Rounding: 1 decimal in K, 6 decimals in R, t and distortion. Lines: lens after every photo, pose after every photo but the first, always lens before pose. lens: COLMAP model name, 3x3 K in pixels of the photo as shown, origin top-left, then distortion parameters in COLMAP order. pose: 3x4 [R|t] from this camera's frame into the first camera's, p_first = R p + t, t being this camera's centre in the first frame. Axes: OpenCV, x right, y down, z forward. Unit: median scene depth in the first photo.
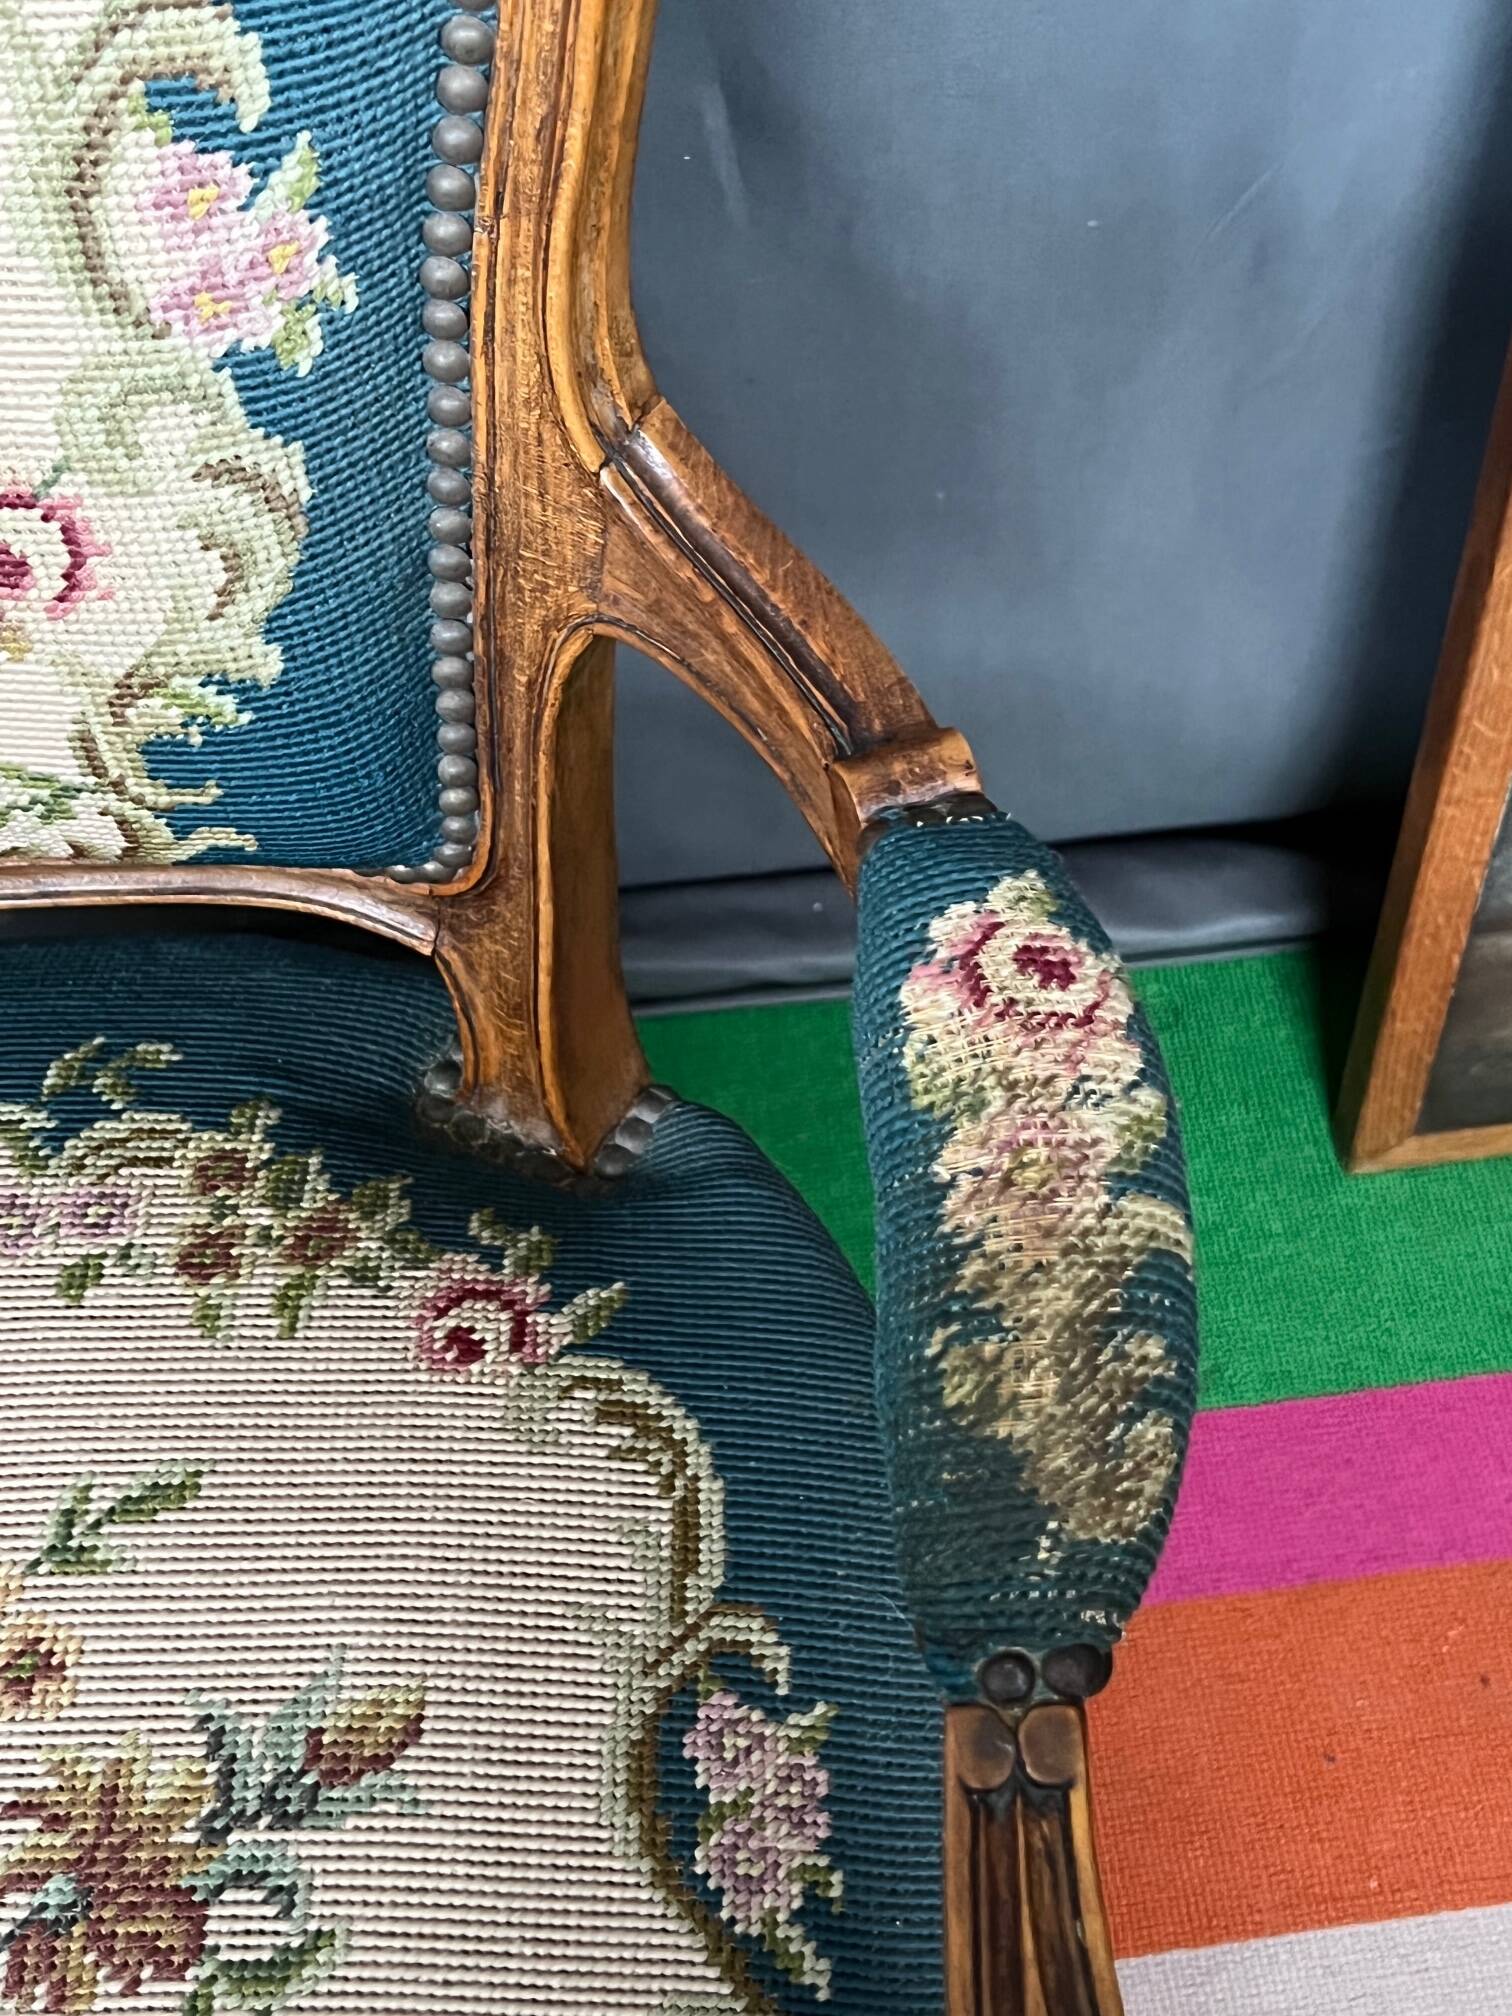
lens RADIAL K [[2679.0, 0, 754.5], [0, 2679.0, 1024.2], [0, 0, 1]] dist [0.193908, -0.562166]
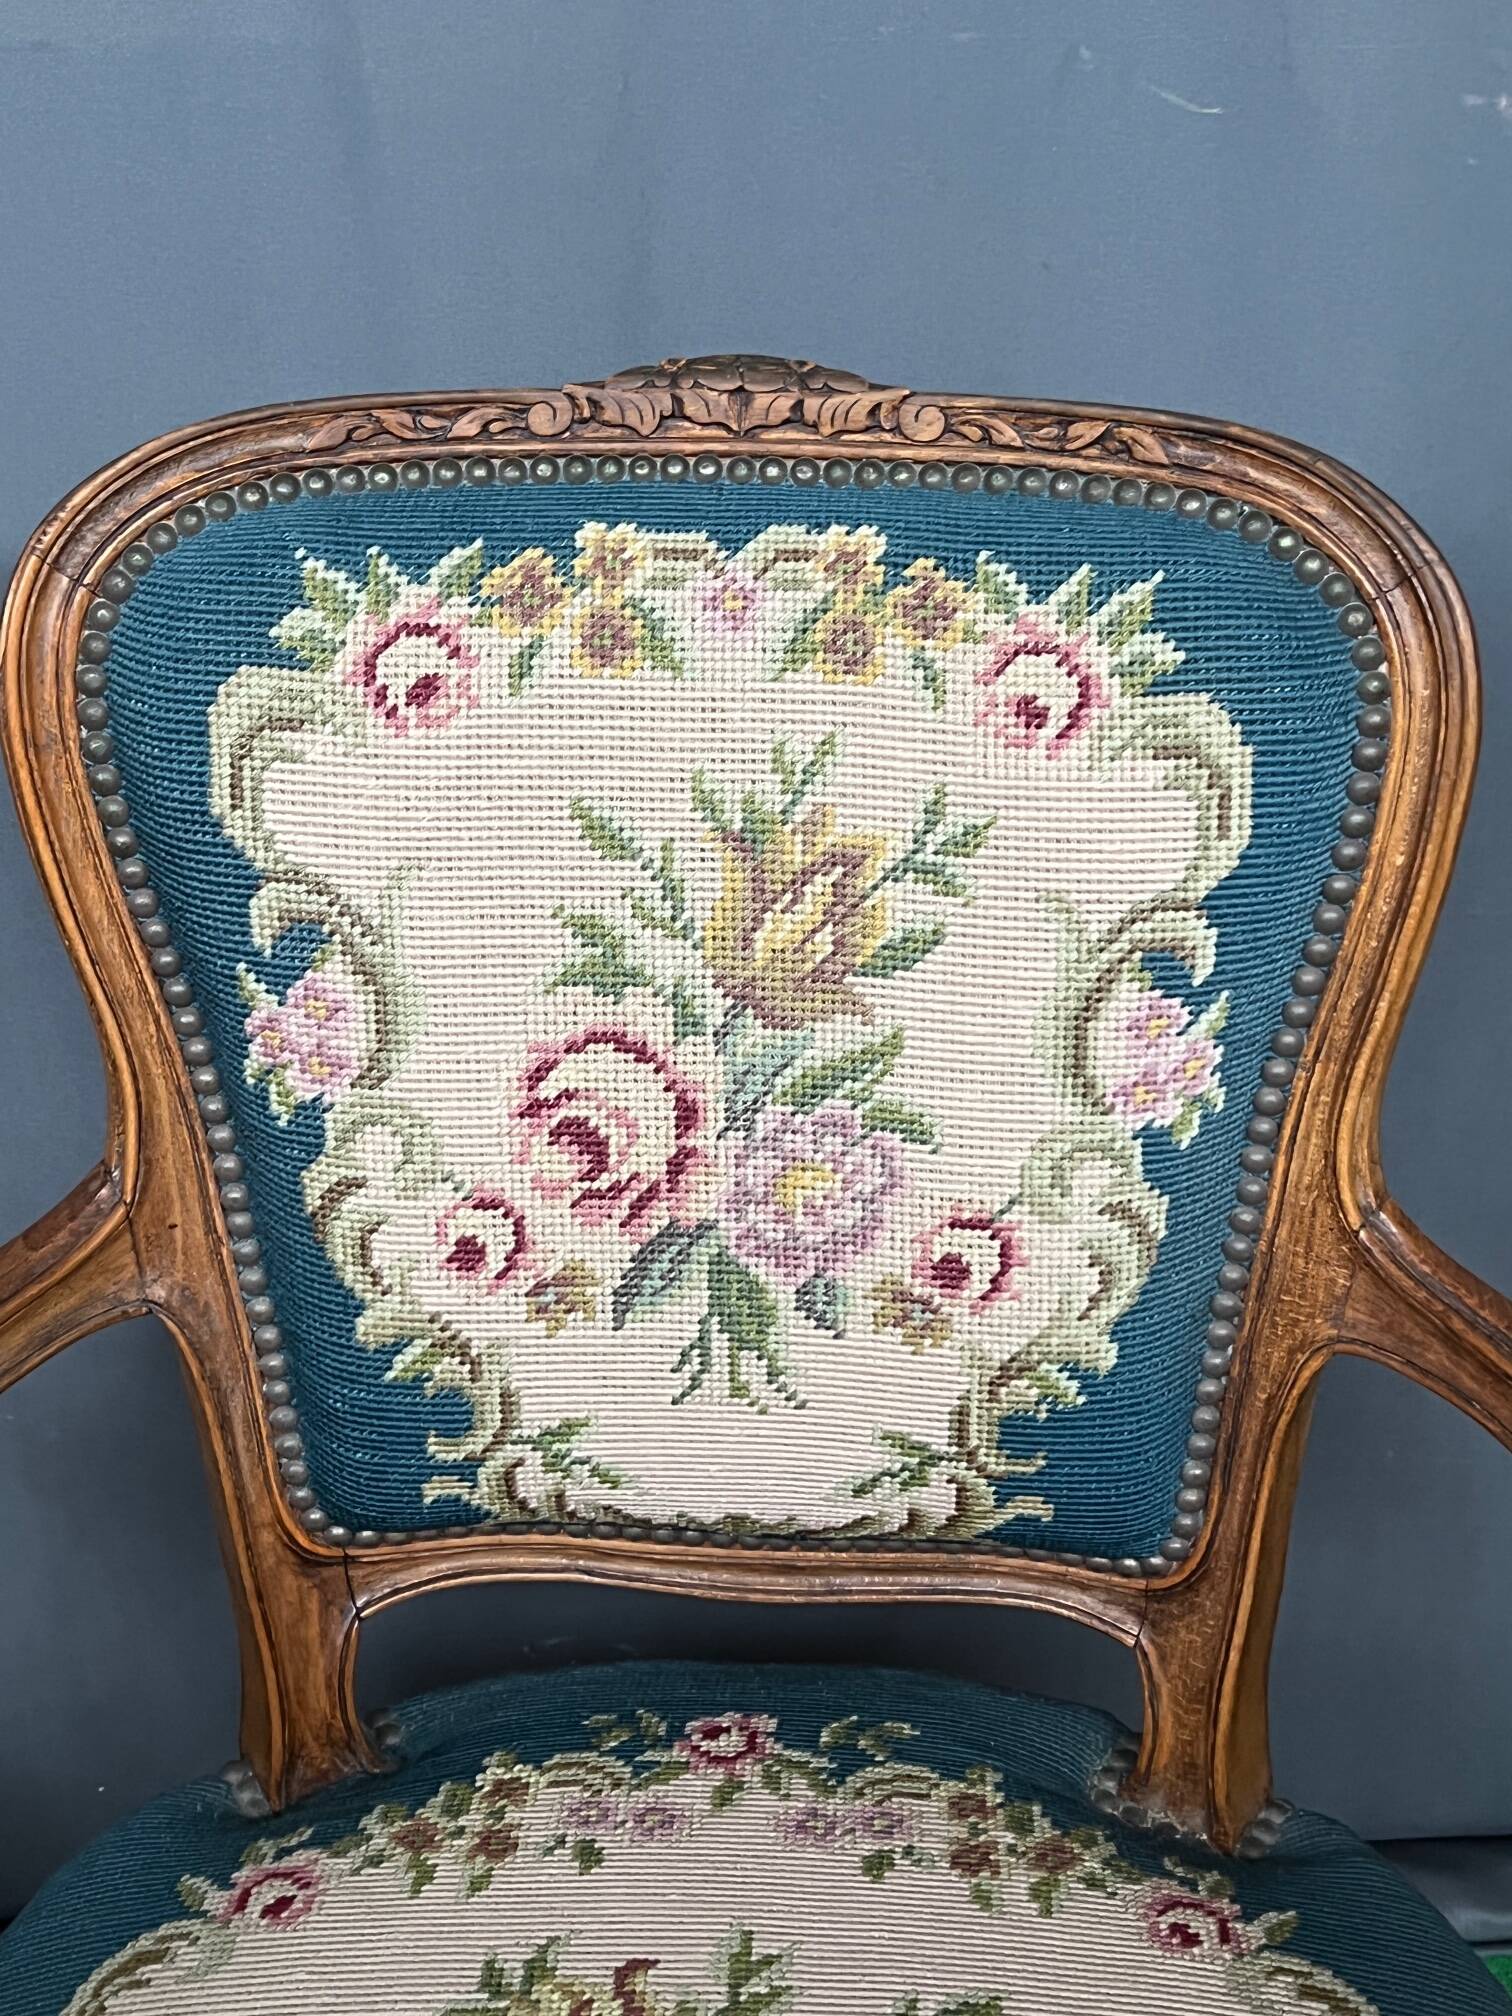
lens RADIAL K [[2679.0, 0, 754.5], [0, 2679.0, 1024.2], [0, 0, 1]] dist [0.193908, -0.562166]
pose [[0.997715, 0.062448, -0.025787, -0.340082], [-0.067174, 0.875979, -0.477648, 0.413651], [-0.007239, 0.478289, 0.878173, -0.364475]]
